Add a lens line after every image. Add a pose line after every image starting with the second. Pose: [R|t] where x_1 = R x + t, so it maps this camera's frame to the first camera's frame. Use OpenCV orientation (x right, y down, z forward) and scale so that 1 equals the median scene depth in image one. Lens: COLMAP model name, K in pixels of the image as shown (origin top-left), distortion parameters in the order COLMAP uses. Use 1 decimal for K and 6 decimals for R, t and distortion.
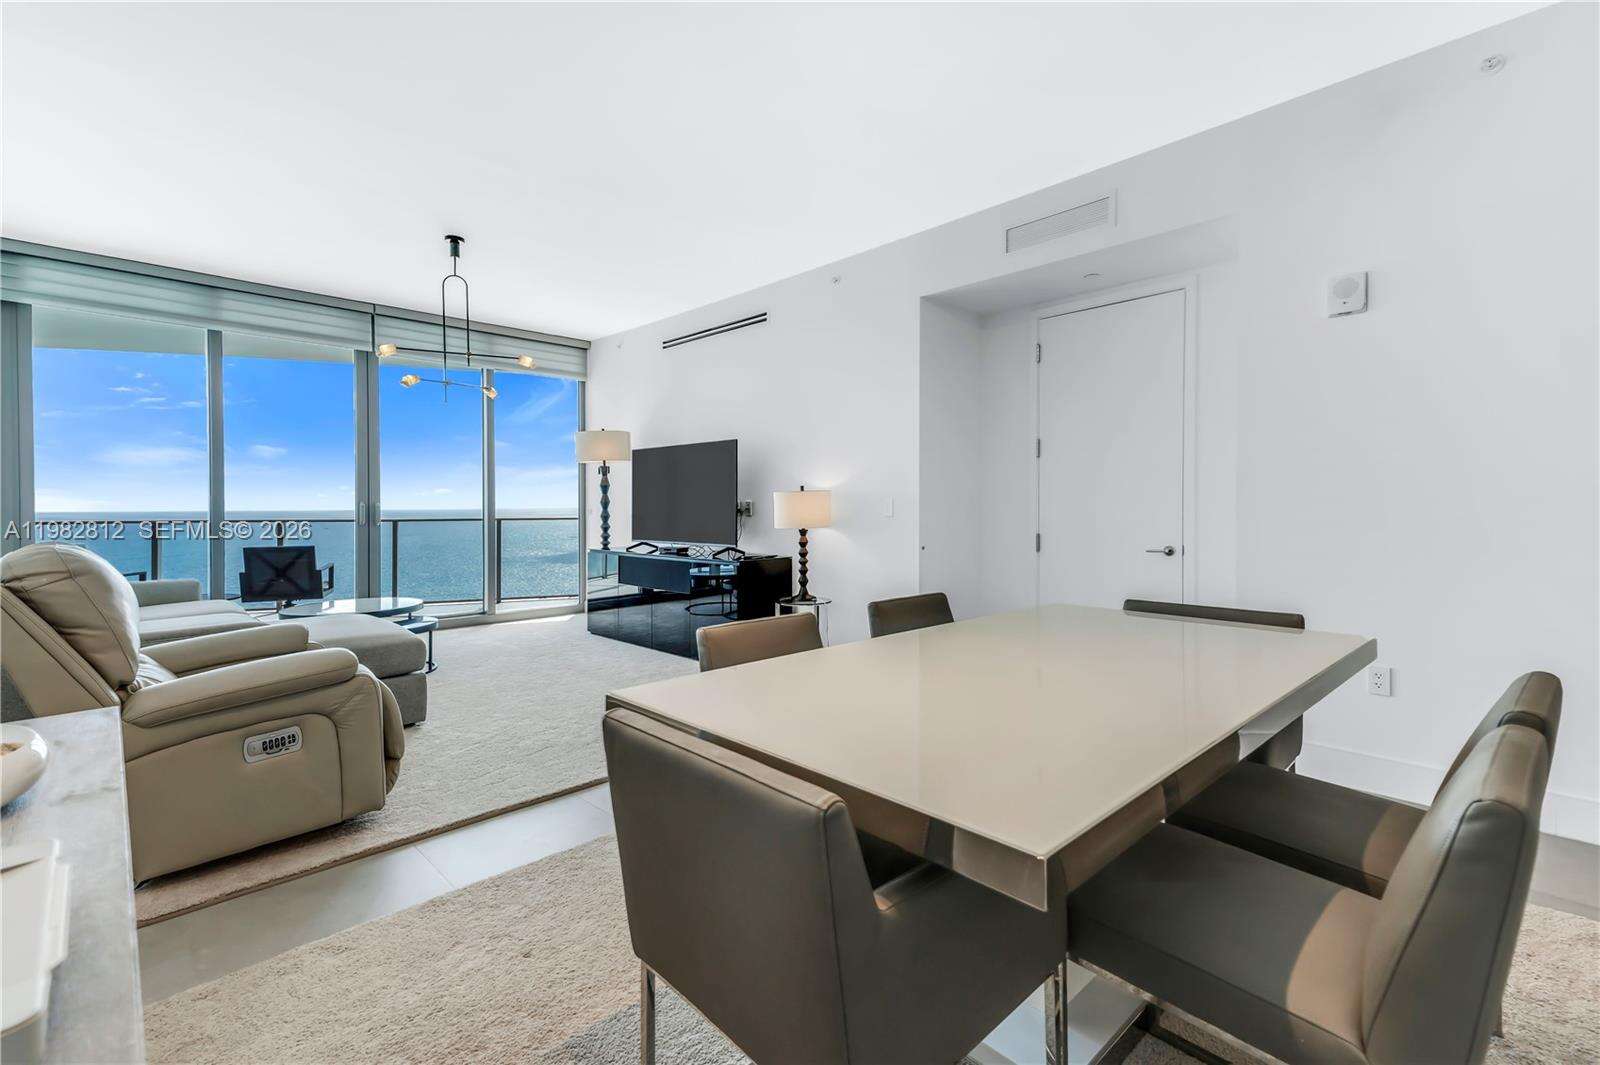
lens RADIAL K [[721.4, 0, 793.5], [0, 721.4, 519.5], [0, 0, 1]] dist [0.045286, -0.008258]
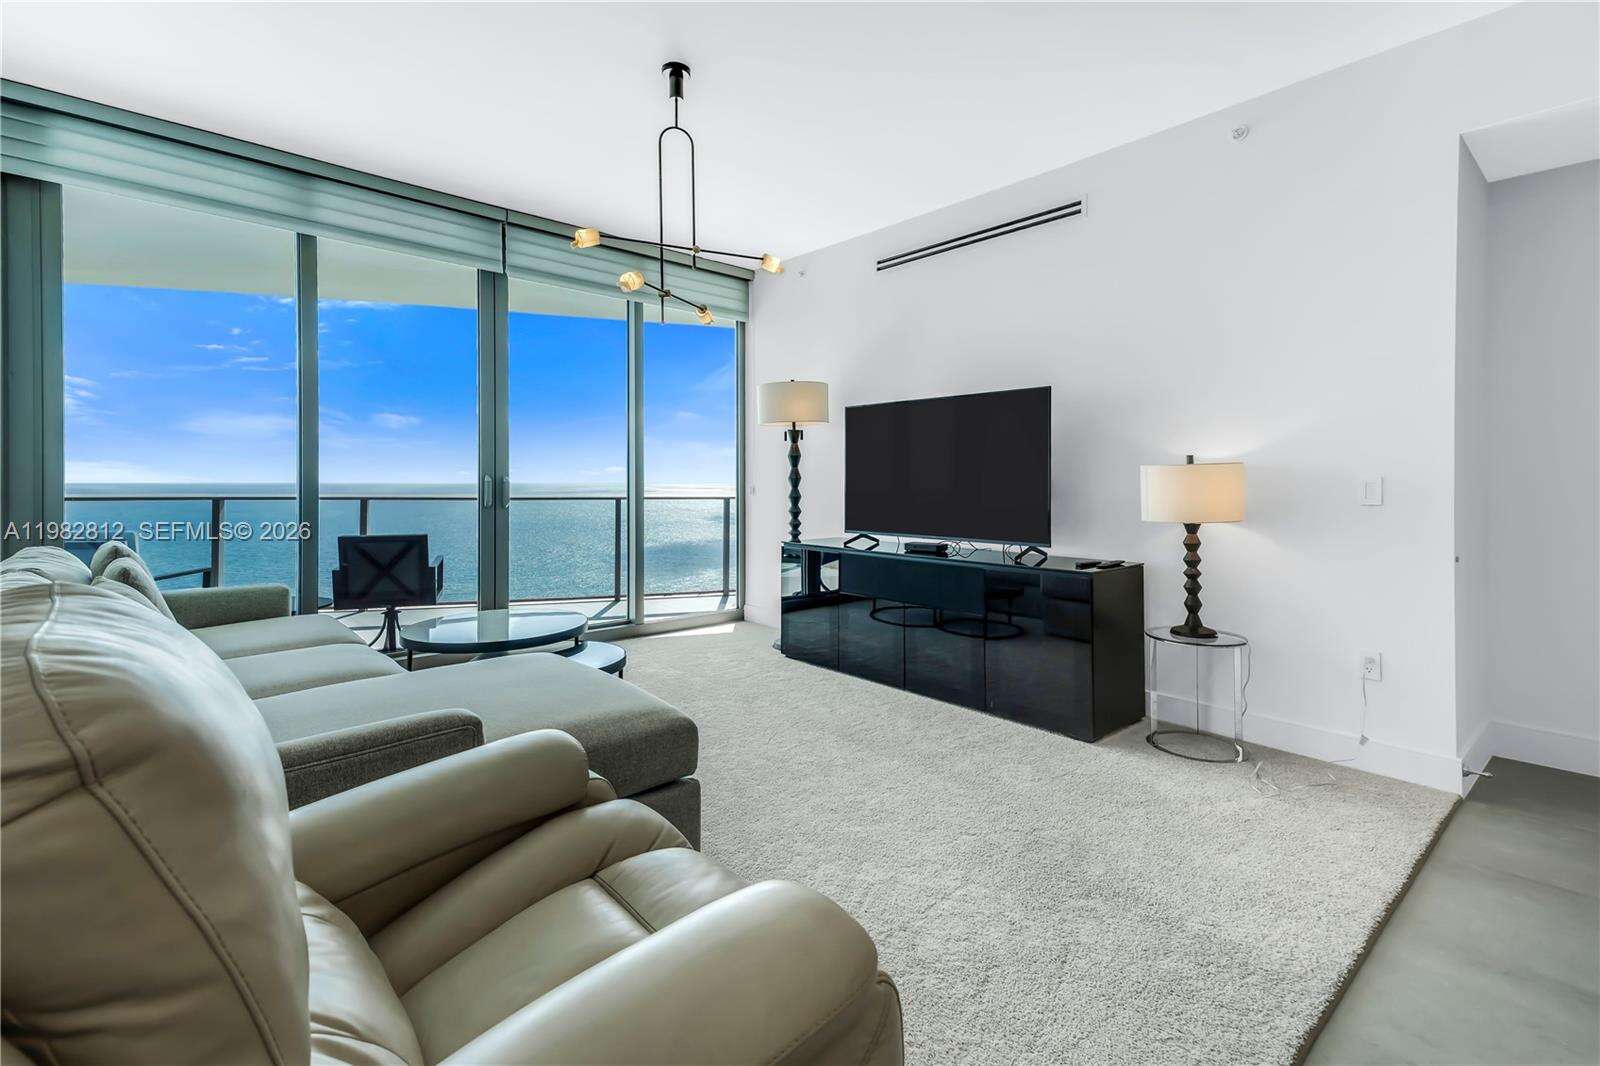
lens RADIAL K [[721.4, 0, 778.5], [0, 721.4, 499.3], [0, 0, 1]] dist [0.045286, -0.008258]
pose [[0.998964, 0.008764, -0.044655, -0.265841], [-0.008567, 0.999953, 0.004605, -0.006212], [0.044693, -0.004218, 0.998992, 0.278973]]
